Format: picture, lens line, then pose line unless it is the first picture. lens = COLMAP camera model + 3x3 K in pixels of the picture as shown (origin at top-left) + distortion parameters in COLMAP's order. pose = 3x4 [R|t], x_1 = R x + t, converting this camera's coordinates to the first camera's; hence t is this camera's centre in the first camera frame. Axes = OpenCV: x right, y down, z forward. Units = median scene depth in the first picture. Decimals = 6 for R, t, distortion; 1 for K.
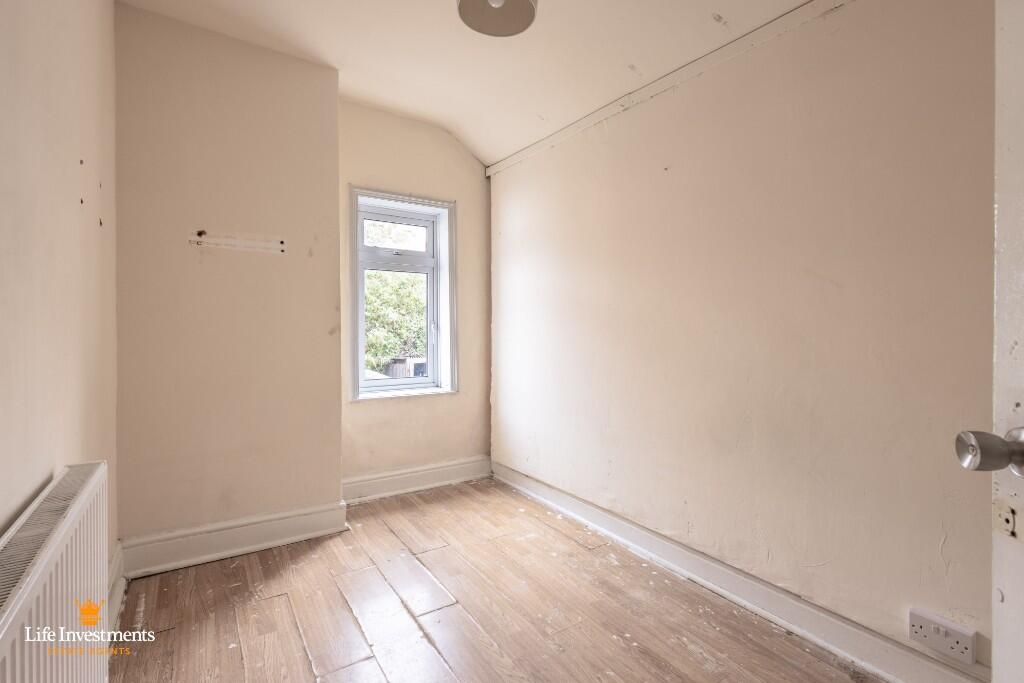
lens RADIAL K [[477.3, 0, 534.6], [0, 477.3, 324.1], [0, 0, 1]] dist [0.006346, -0.000798]
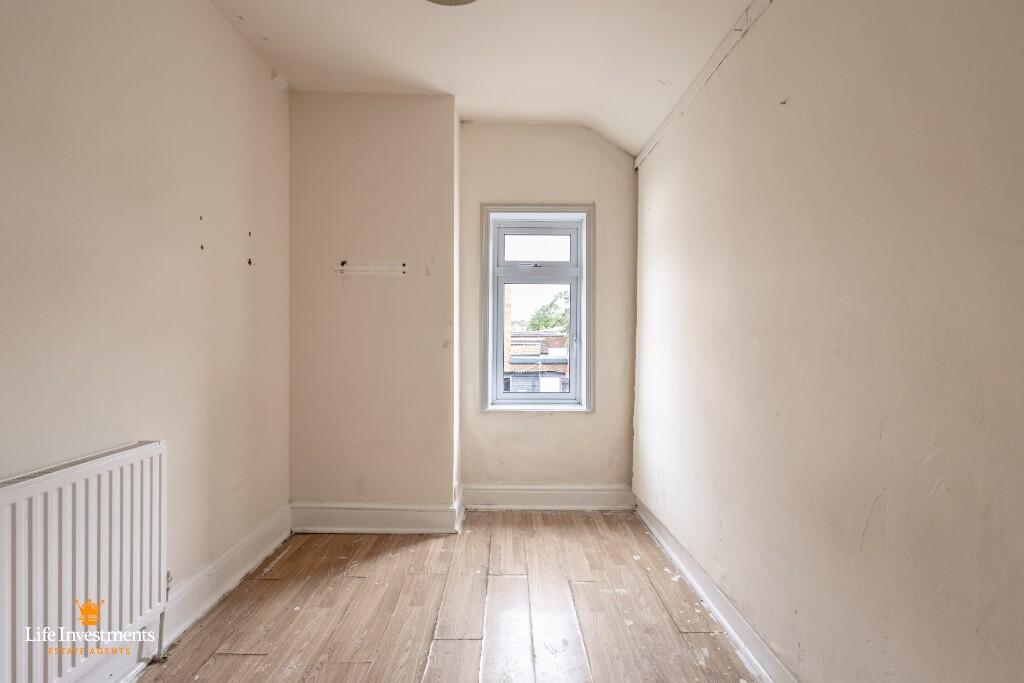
lens RADIAL K [[477.3, 0, 512.6], [0, 477.3, 344.7], [0, 0, 1]] dist [0.006346, -0.000798]
pose [[0.825692, 0.007003, -0.564078, 0.273585], [0.001865, 0.999884, 0.015142, -0.000151], [0.564118, -0.013555, 0.825583, 0.189432]]
